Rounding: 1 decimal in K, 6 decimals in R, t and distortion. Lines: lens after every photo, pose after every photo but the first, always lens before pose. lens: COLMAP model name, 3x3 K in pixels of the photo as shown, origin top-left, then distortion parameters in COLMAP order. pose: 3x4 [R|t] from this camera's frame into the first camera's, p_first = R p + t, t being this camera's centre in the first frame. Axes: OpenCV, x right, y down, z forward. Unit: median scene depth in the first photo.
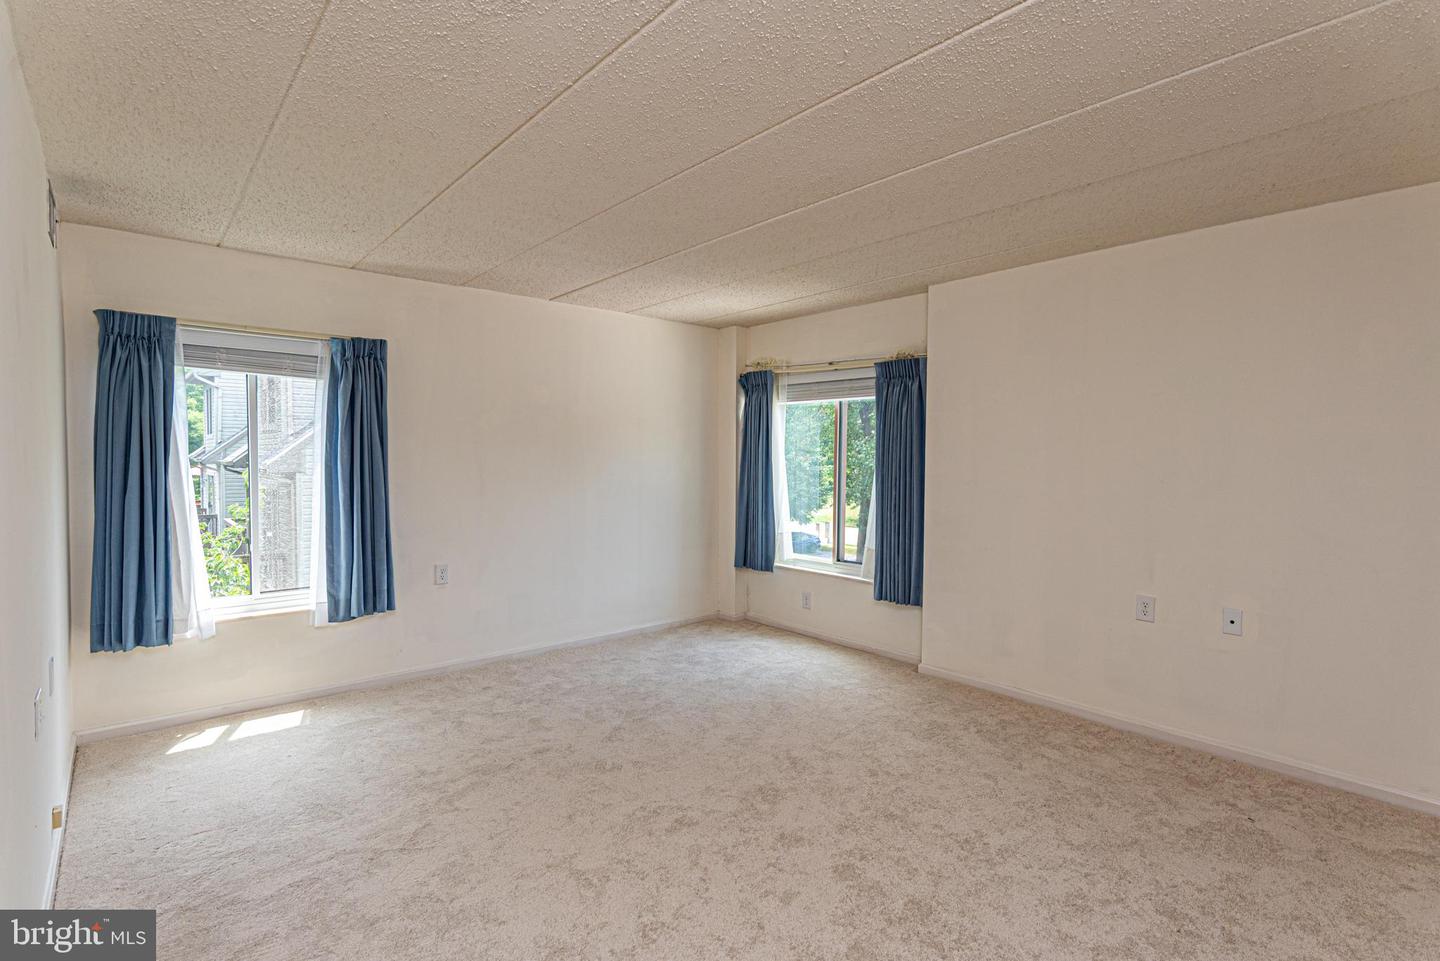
lens RADIAL K [[705.9, 0, 723.1], [0, 705.9, 467.9], [0, 0, 1]] dist [0.002761, -0.000068]
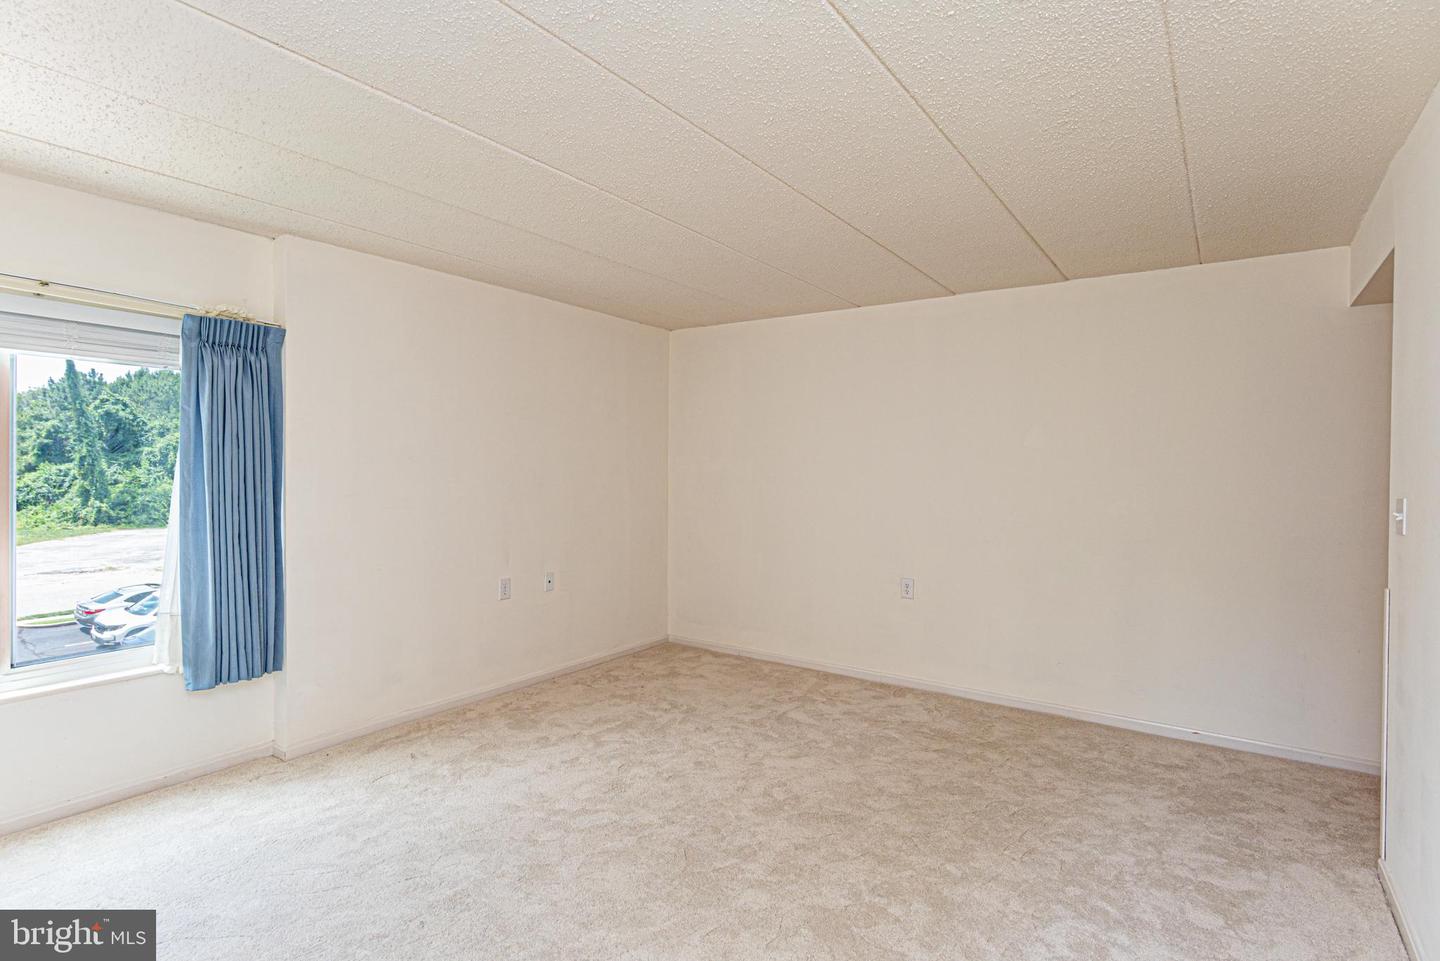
lens RADIAL K [[705.9, 0, 723.1], [0, 705.9, 467.9], [0, 0, 1]] dist [0.002761, -0.000068]
pose [[-0.246606, -0.002623, 0.969112, -0.525022], [0.013747, 0.999886, 0.006205, -0.010262], [-0.969018, 0.014852, -0.246542, 0.713152]]
